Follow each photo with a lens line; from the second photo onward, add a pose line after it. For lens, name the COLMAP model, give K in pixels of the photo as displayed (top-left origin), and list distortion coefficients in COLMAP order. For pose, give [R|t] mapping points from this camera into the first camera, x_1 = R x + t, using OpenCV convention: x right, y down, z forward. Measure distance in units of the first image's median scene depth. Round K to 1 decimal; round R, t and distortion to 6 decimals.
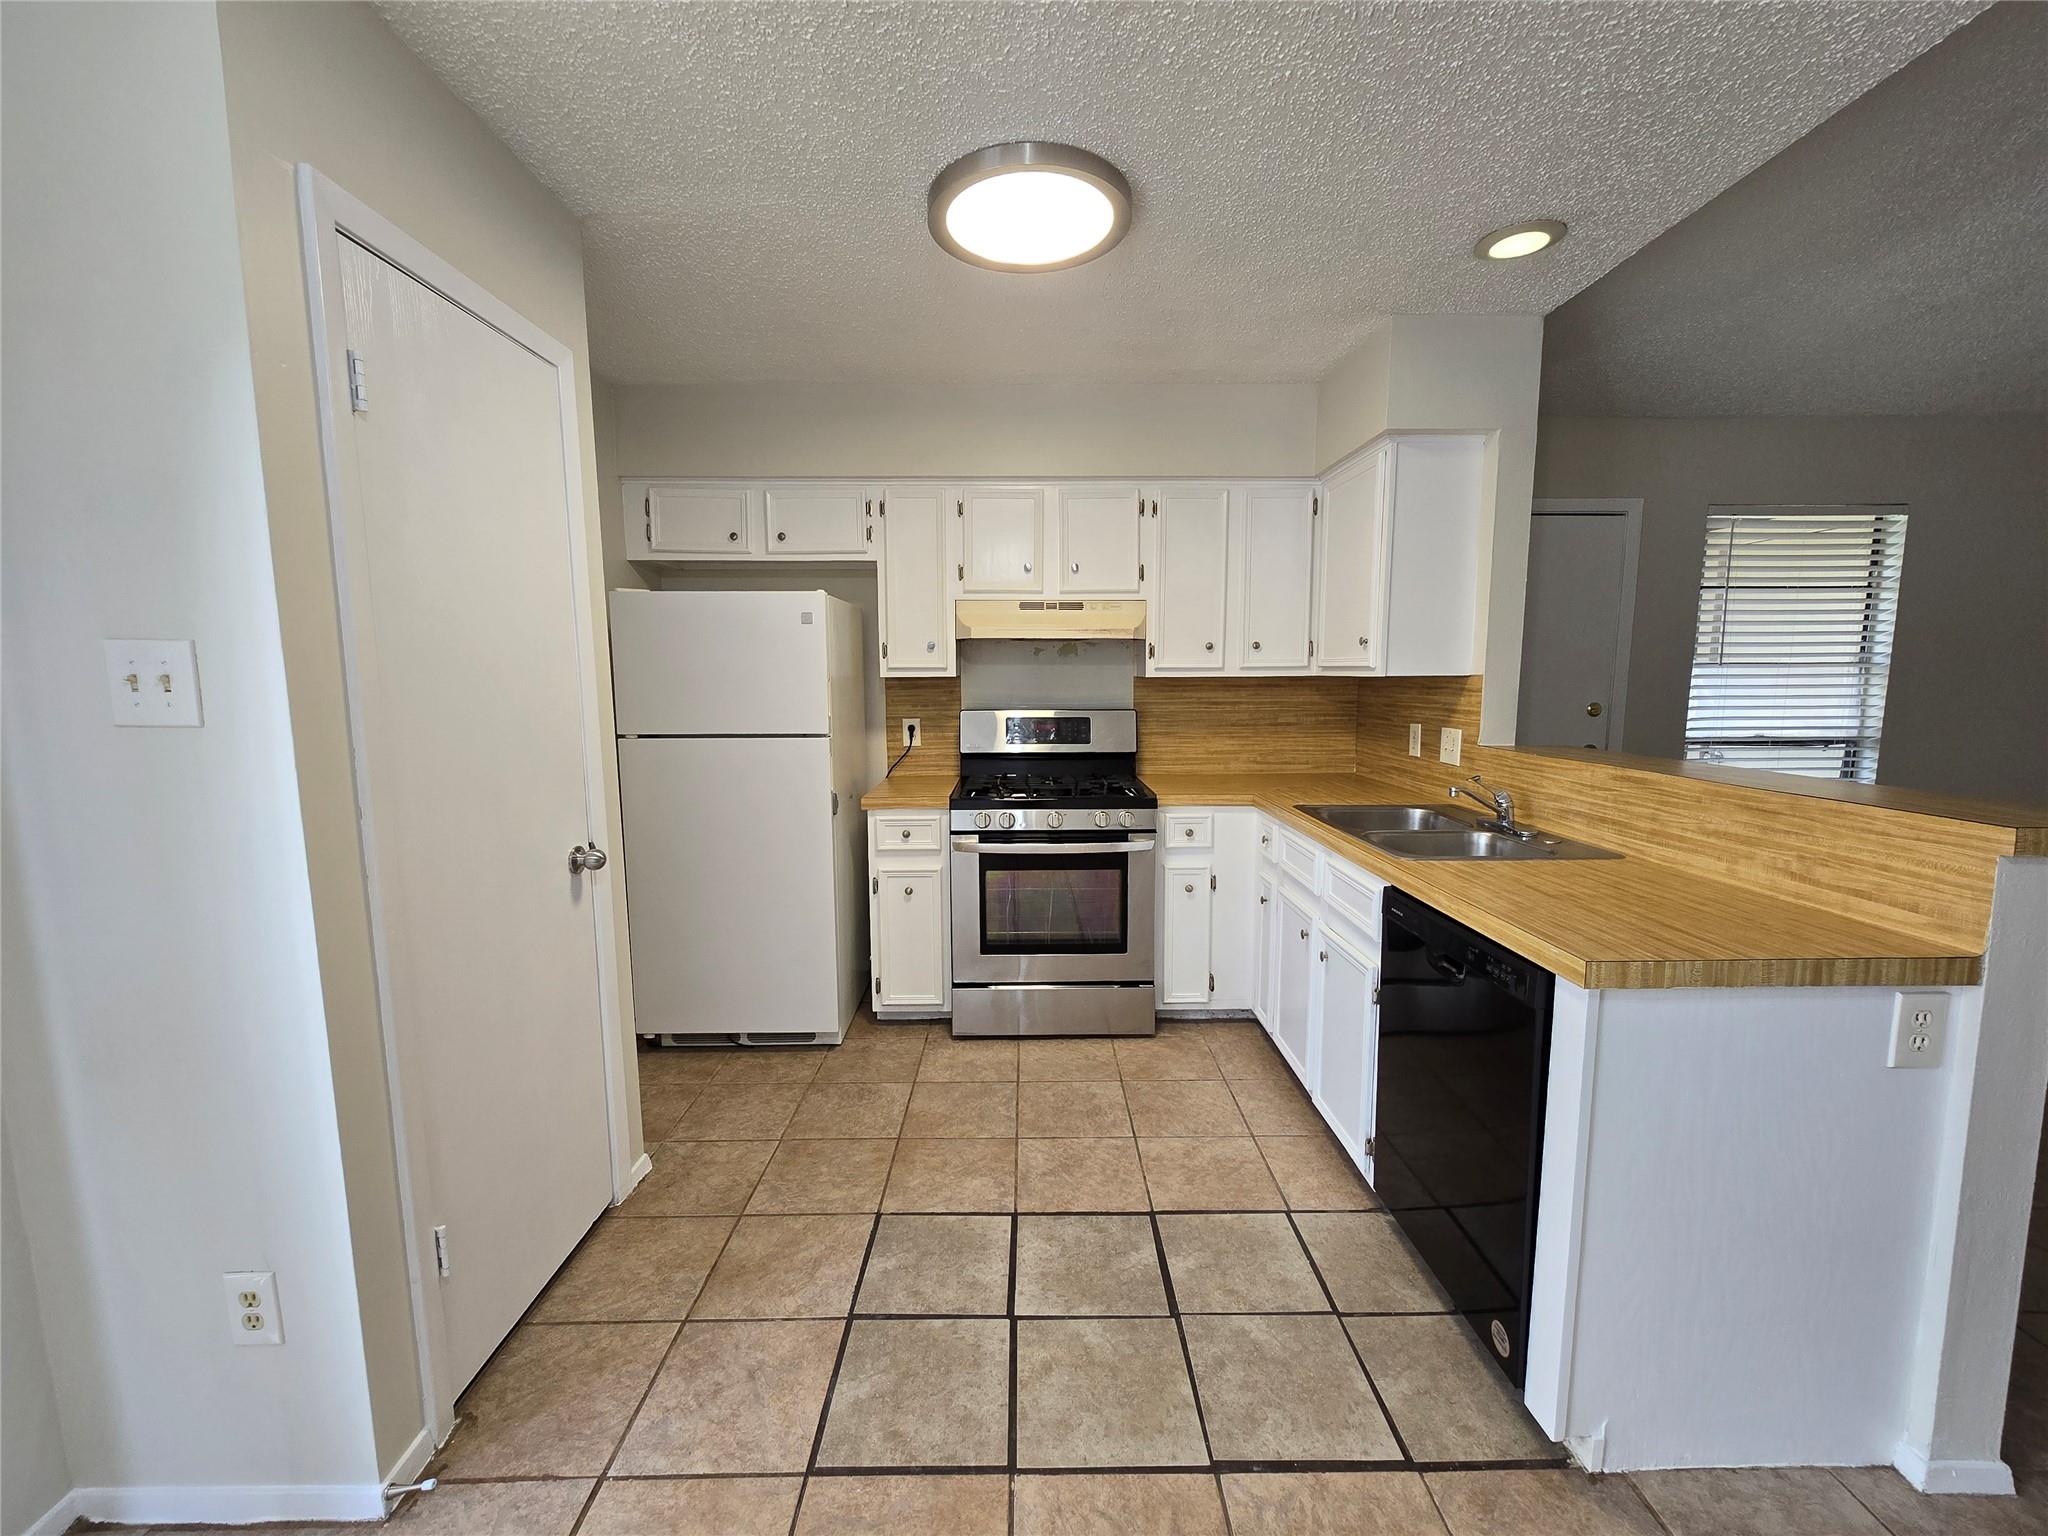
lens RADIAL K [[836.9, 0, 1027.7], [0, 836.9, 768.2], [0, 0, 1]] dist [-0.005472, 0.001655]
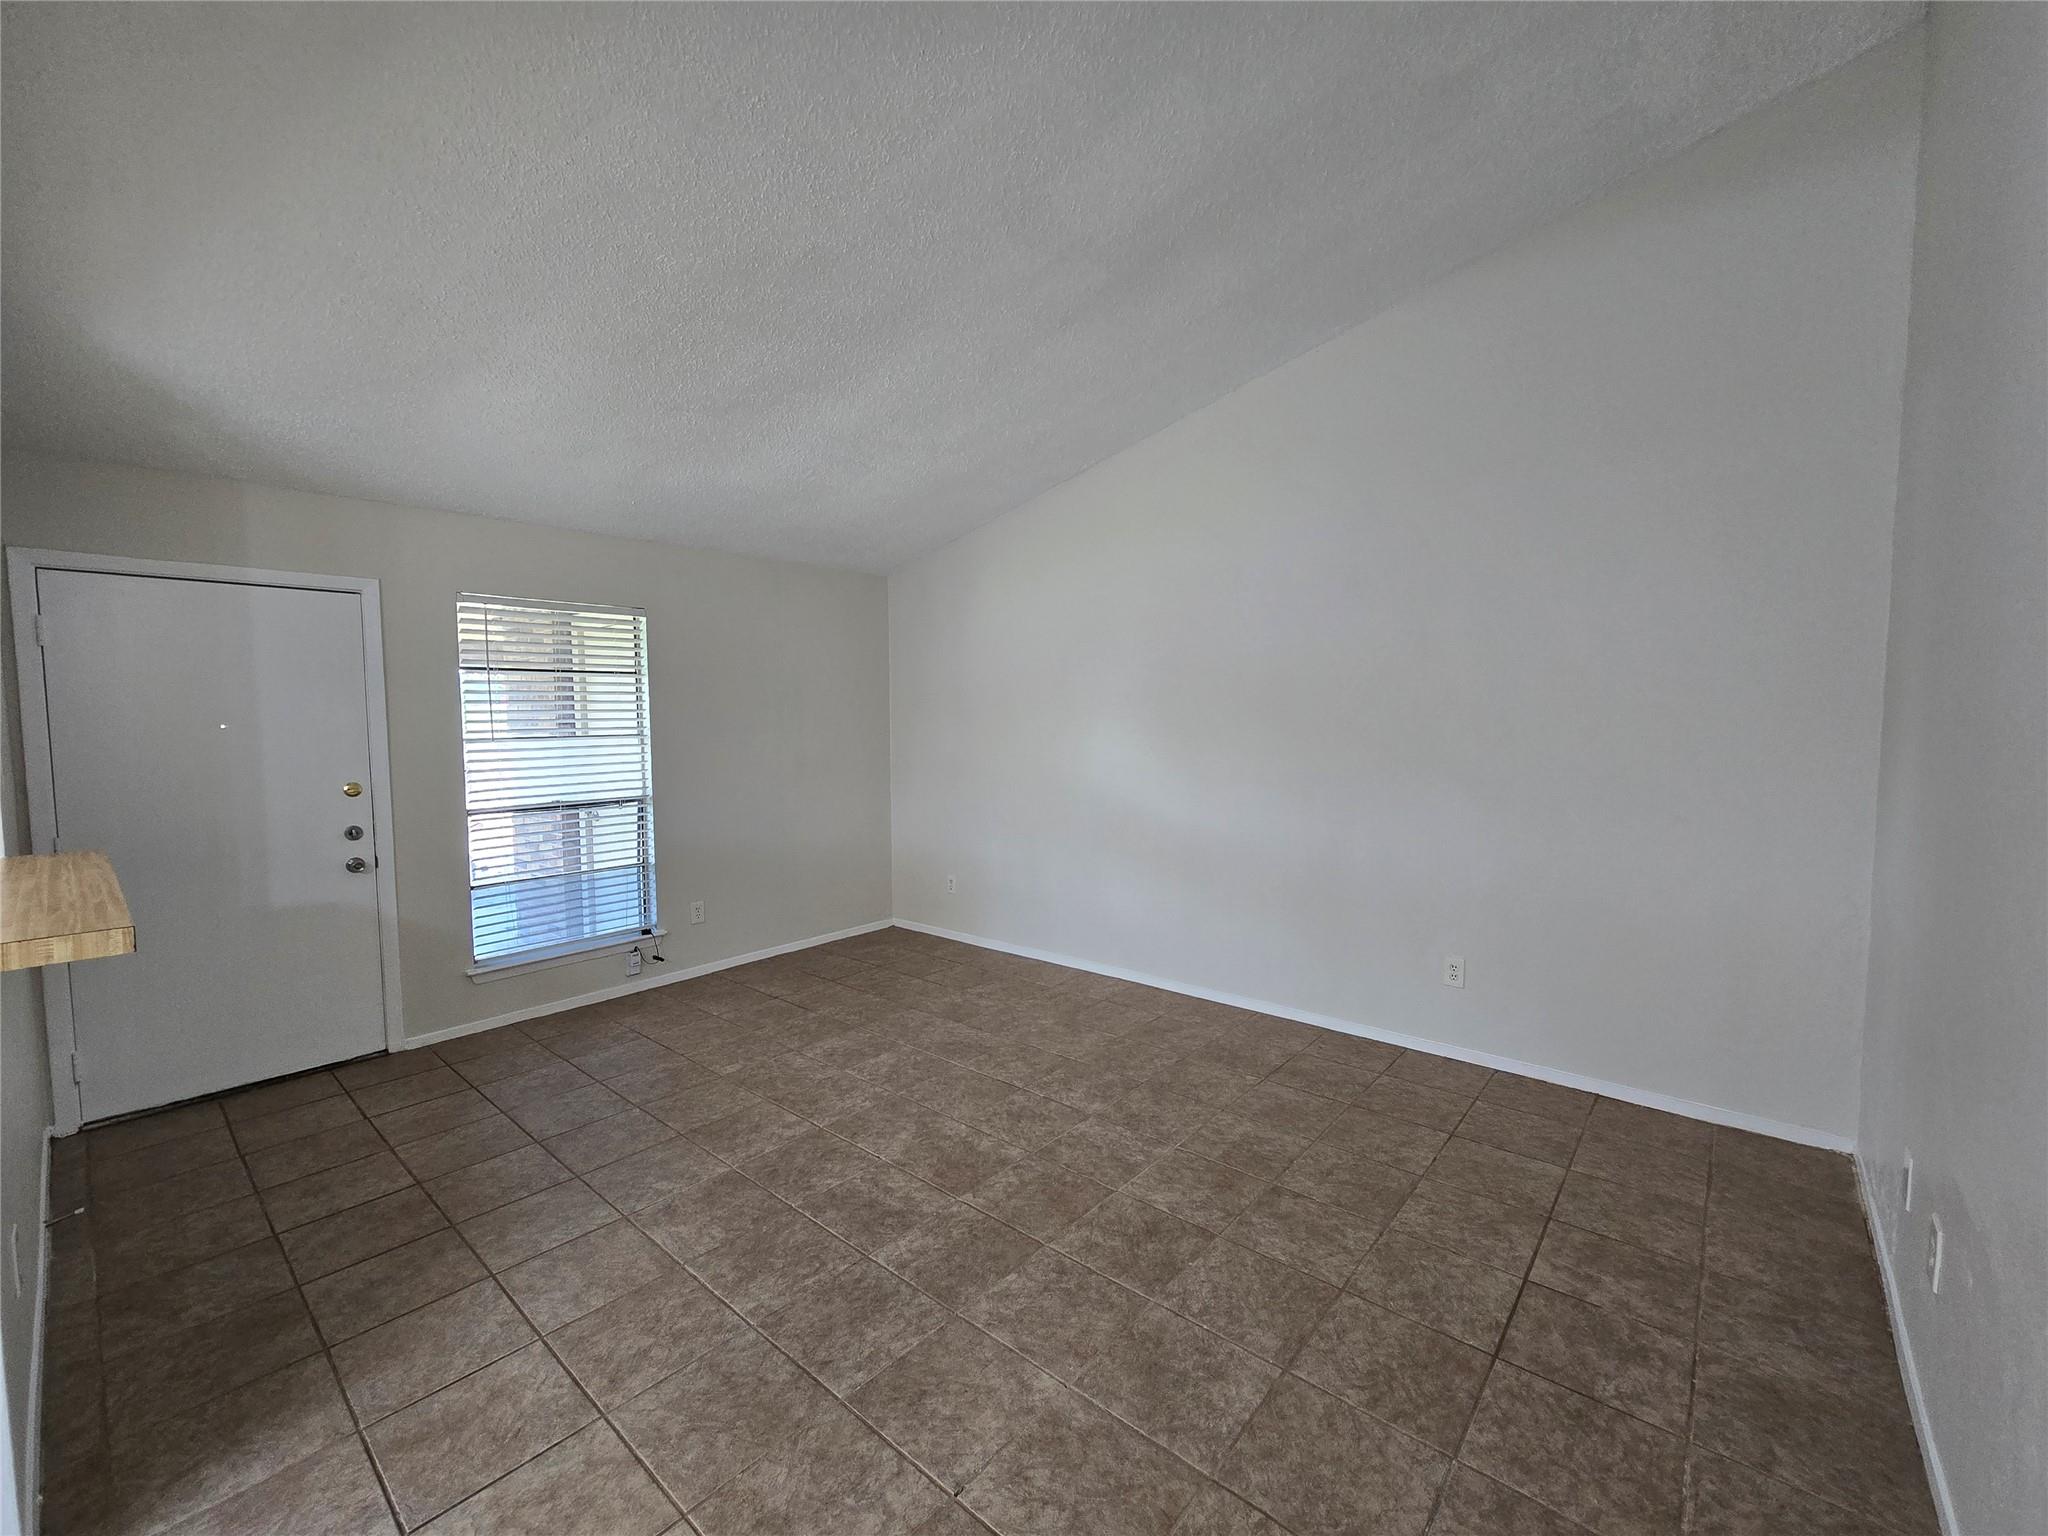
lens RADIAL K [[836.9, 0, 1028.1], [0, 836.9, 772.8], [0, 0, 1]] dist [-0.005472, 0.001655]
pose [[0.659172, -0.055356, 0.749952, 0.640092], [0.096644, 0.995253, -0.011483, -0.003469], [-0.745756, 0.080047, 0.661393, -0.311858]]
